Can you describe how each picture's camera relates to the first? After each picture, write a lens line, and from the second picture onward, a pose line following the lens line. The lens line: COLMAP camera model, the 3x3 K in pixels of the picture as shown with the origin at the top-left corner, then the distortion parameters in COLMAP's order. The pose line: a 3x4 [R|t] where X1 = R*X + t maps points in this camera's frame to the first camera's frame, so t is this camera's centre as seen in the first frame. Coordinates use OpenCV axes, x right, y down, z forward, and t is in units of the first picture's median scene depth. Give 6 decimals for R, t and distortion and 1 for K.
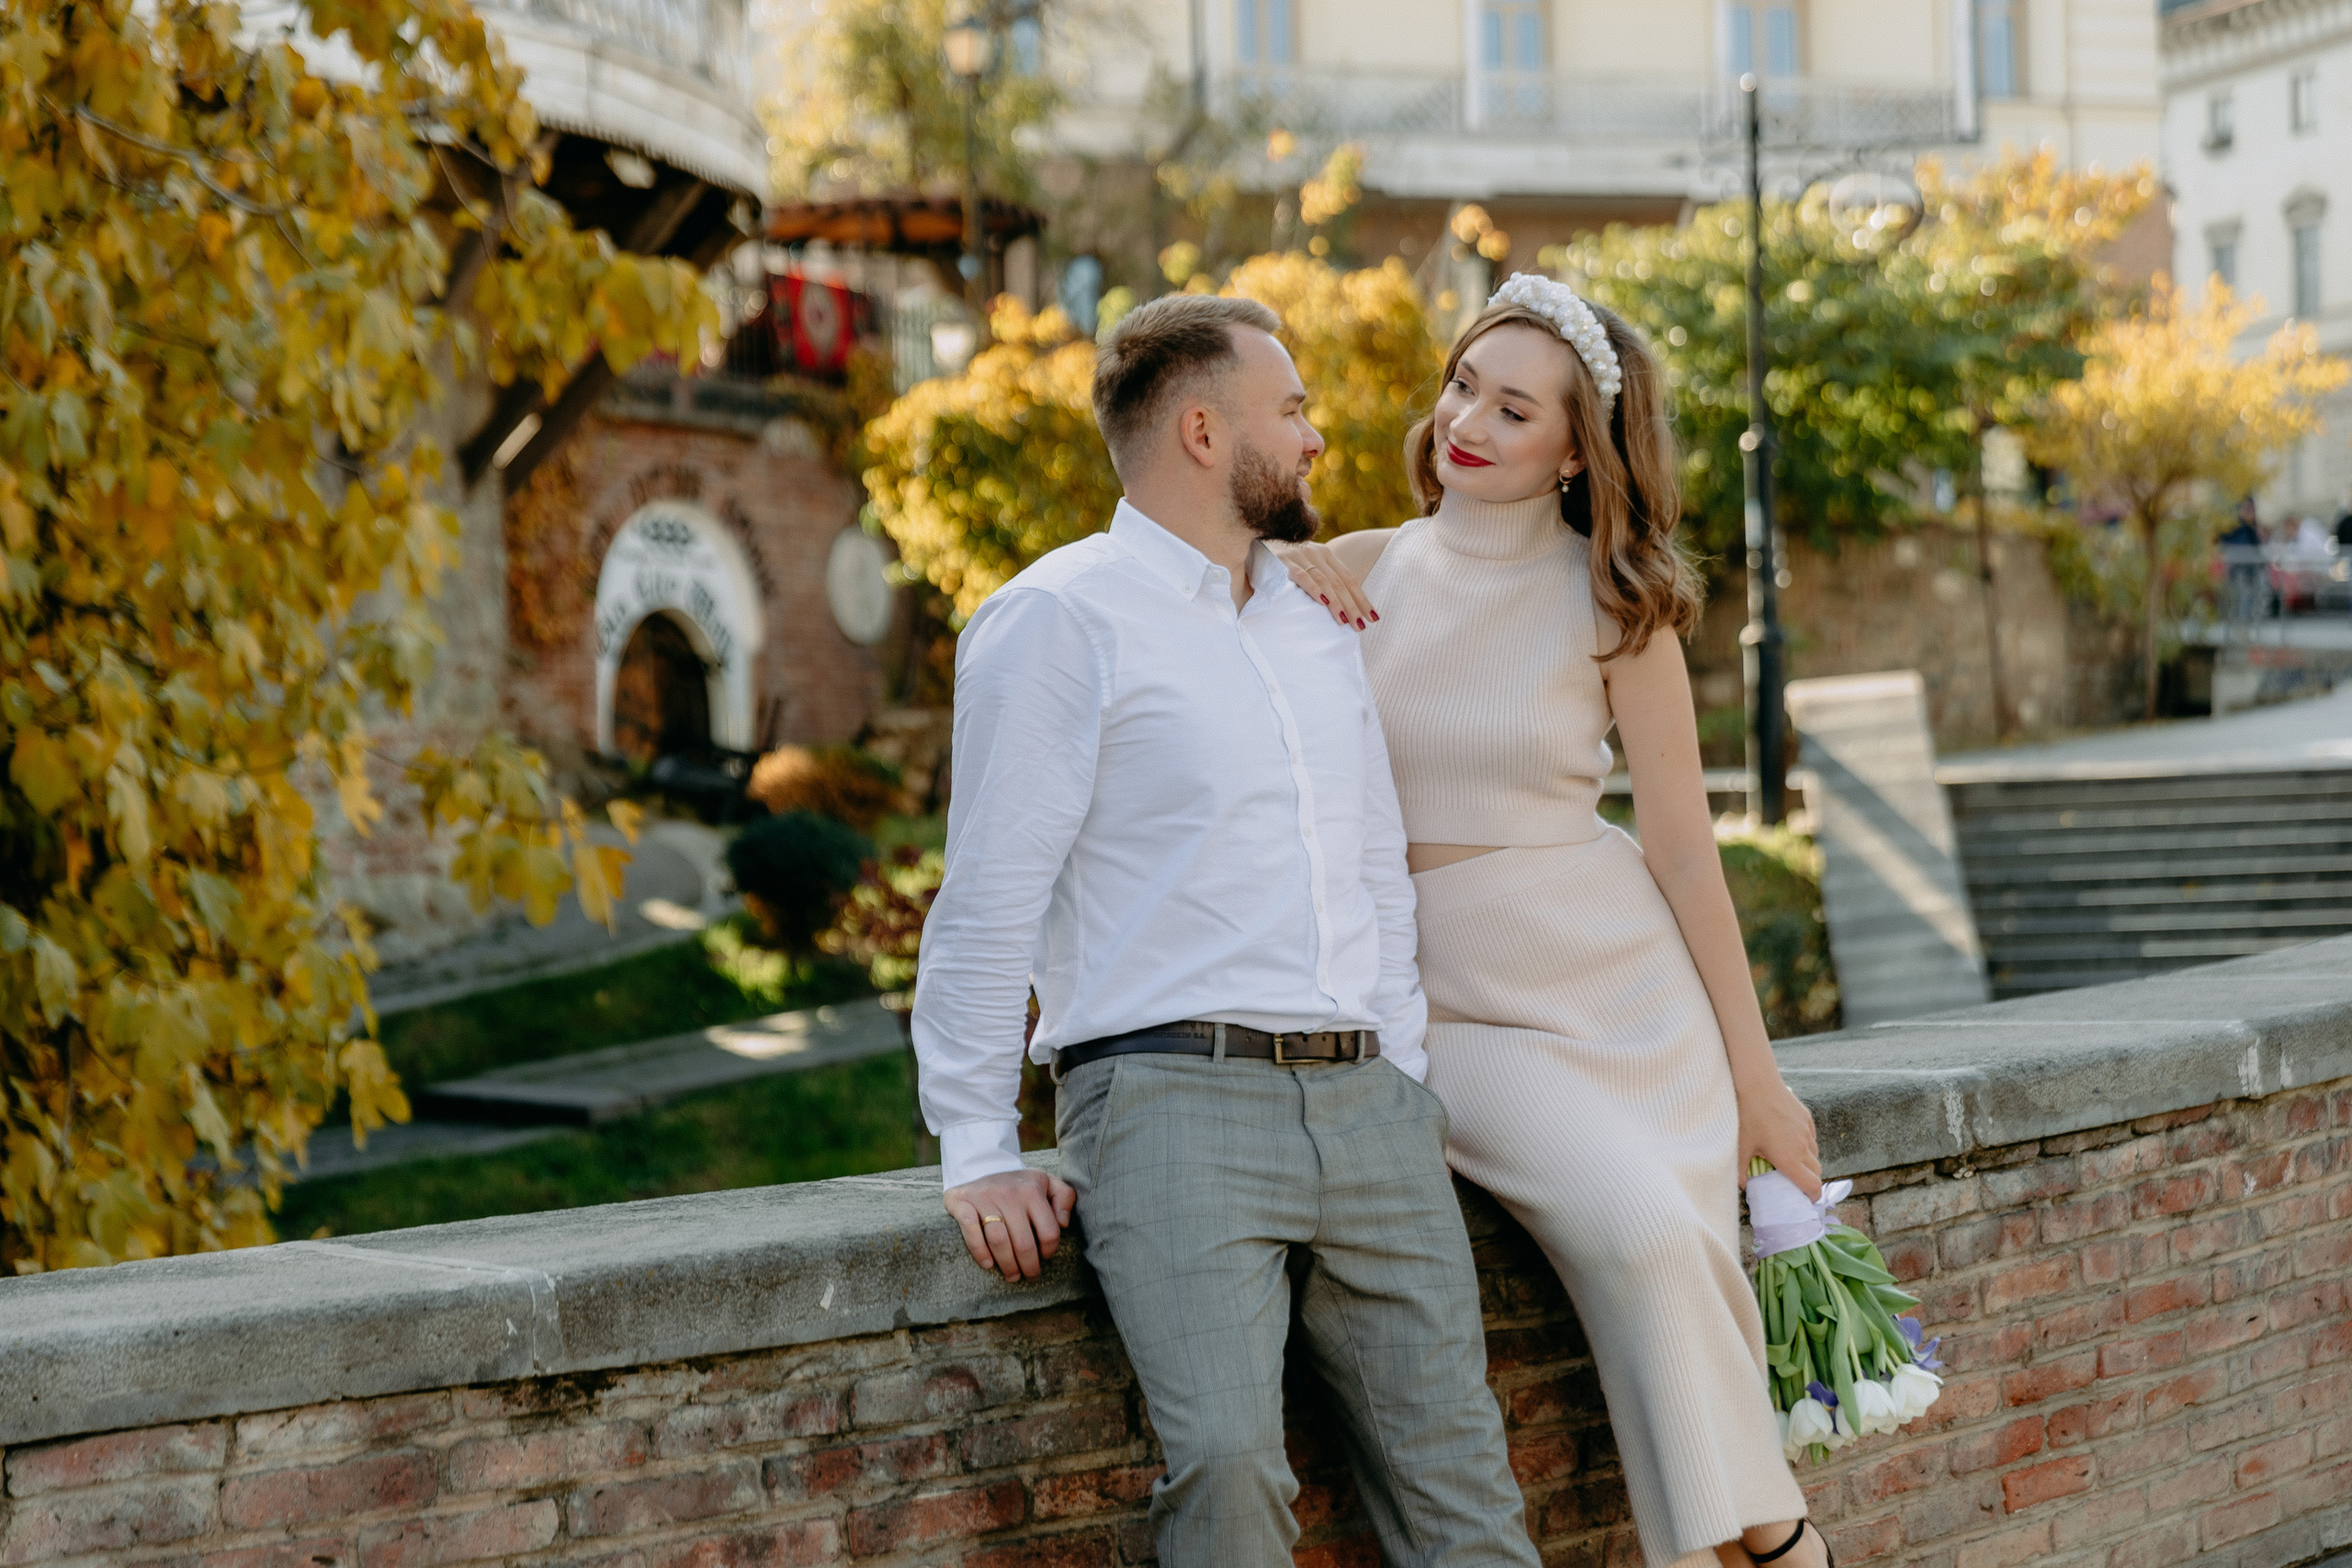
lens RADIAL K [[4427.7, 0, 1176.0], [0, 4427.7, 784.0], [0, 0, 1]] dist [0.052345, -0.236599]
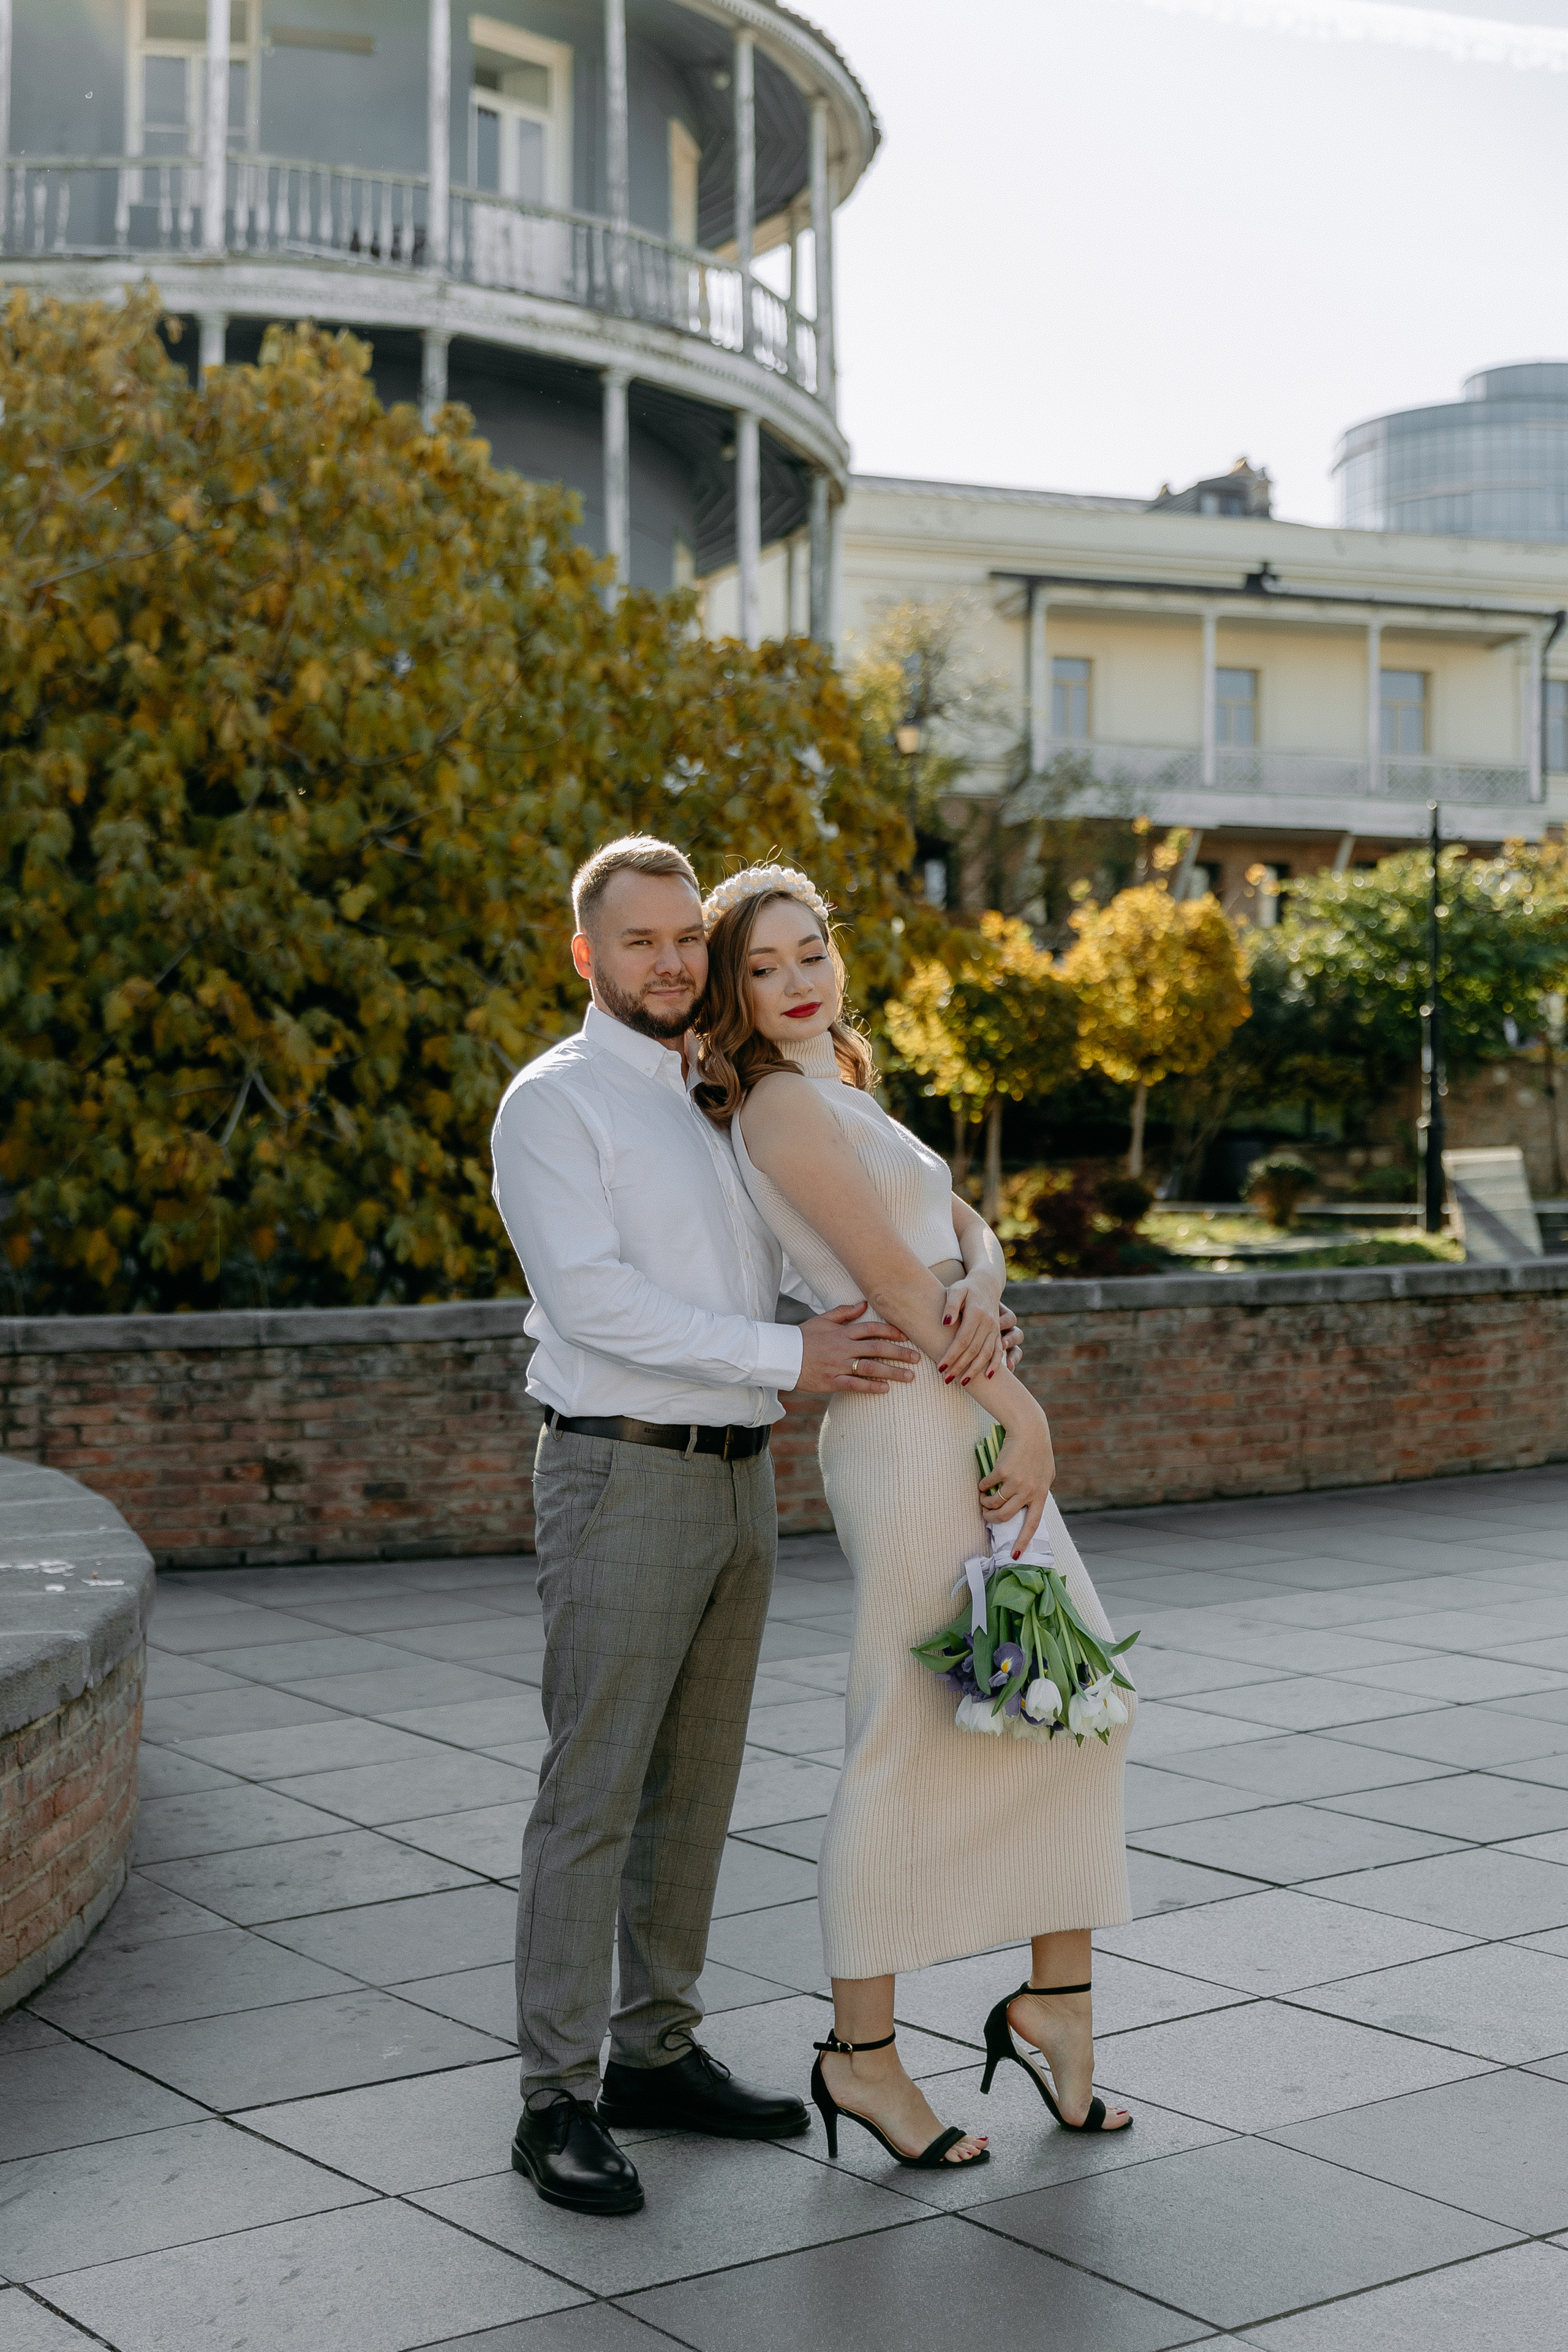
lens RADIAL K [[3322.5, 0, 784.0], [0, 3322.5, 1176.0], [0, 0, 1]] dist [0.013424, 0.000235]
pose [[0.998806, 0.034049, -0.035030, -0.146448], [-0.034521, 0.999320, -0.012979, 0.024747], [0.034564, 0.014173, 0.999302, -0.605117]]
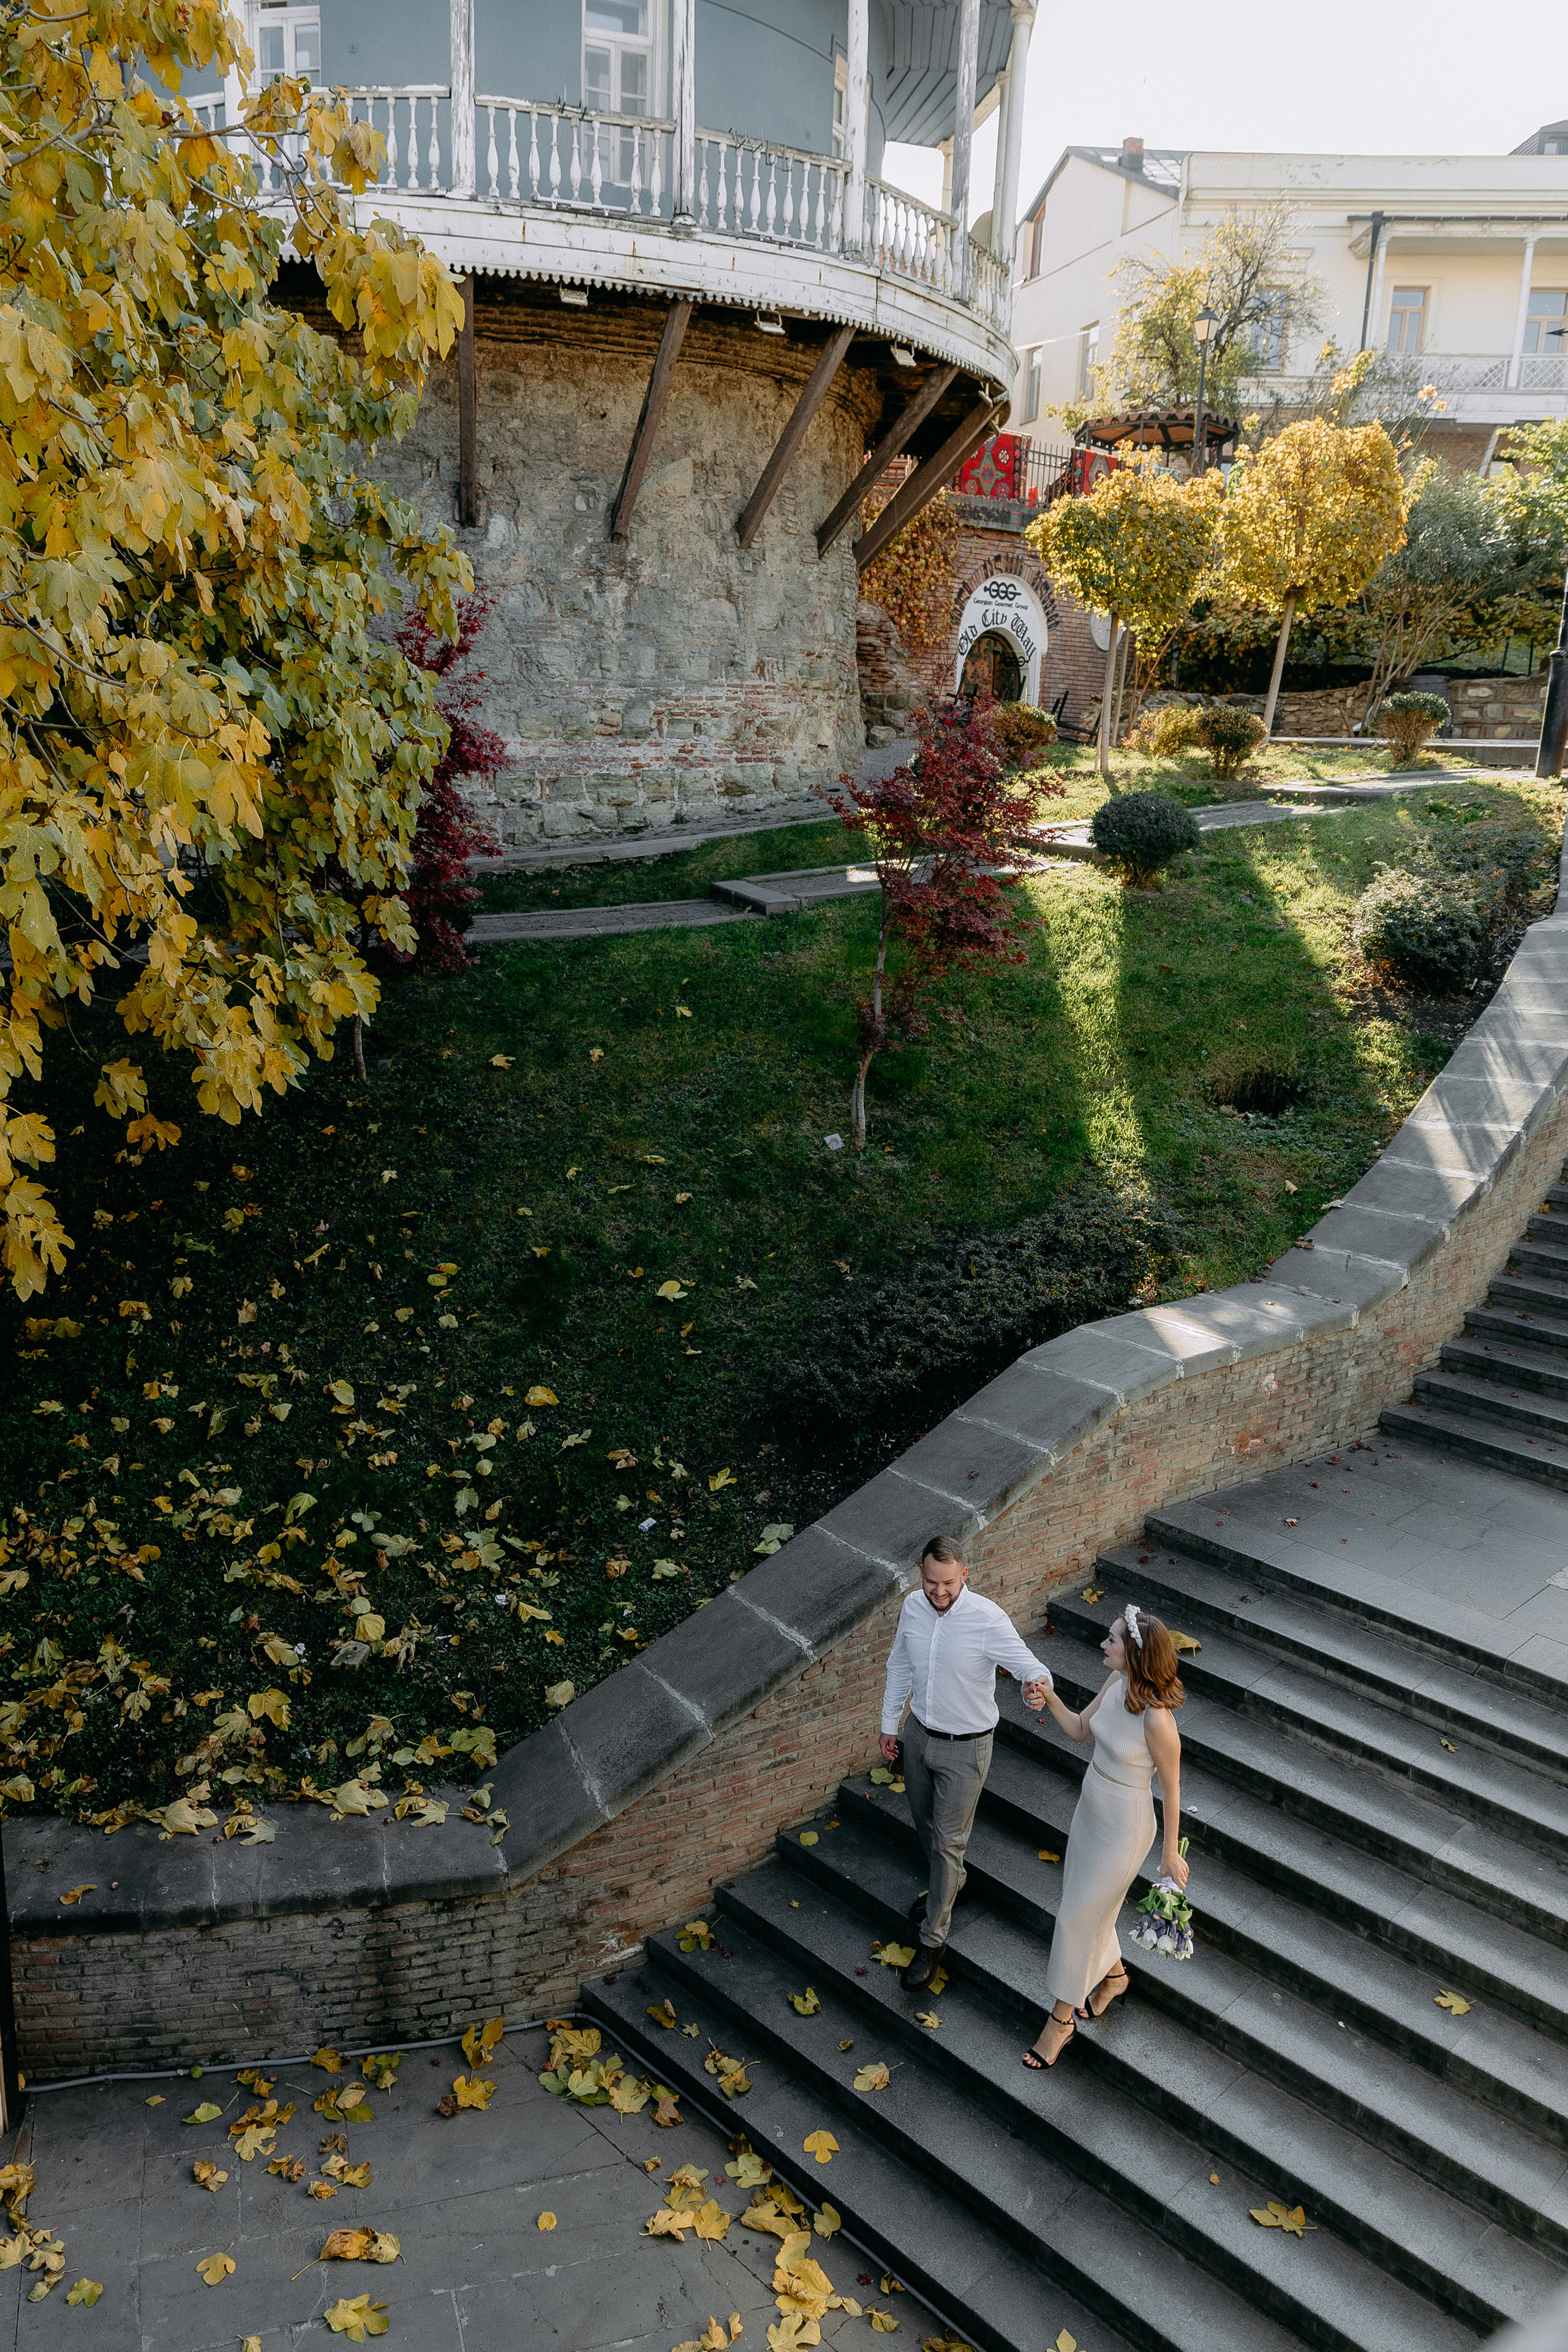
lens RADIAL K [[1707.8, 0, 712.0], [0, 1707.8, 1178.8], [0, 0, 1]] dist [0.007991, 0.004615]
pose [[0.935826, 0.130933, -0.327240, 0.141581], [-0.041586, 0.962973, 0.266371, -0.004443], [0.350000, -0.235668, 0.906620, 0.557708]]
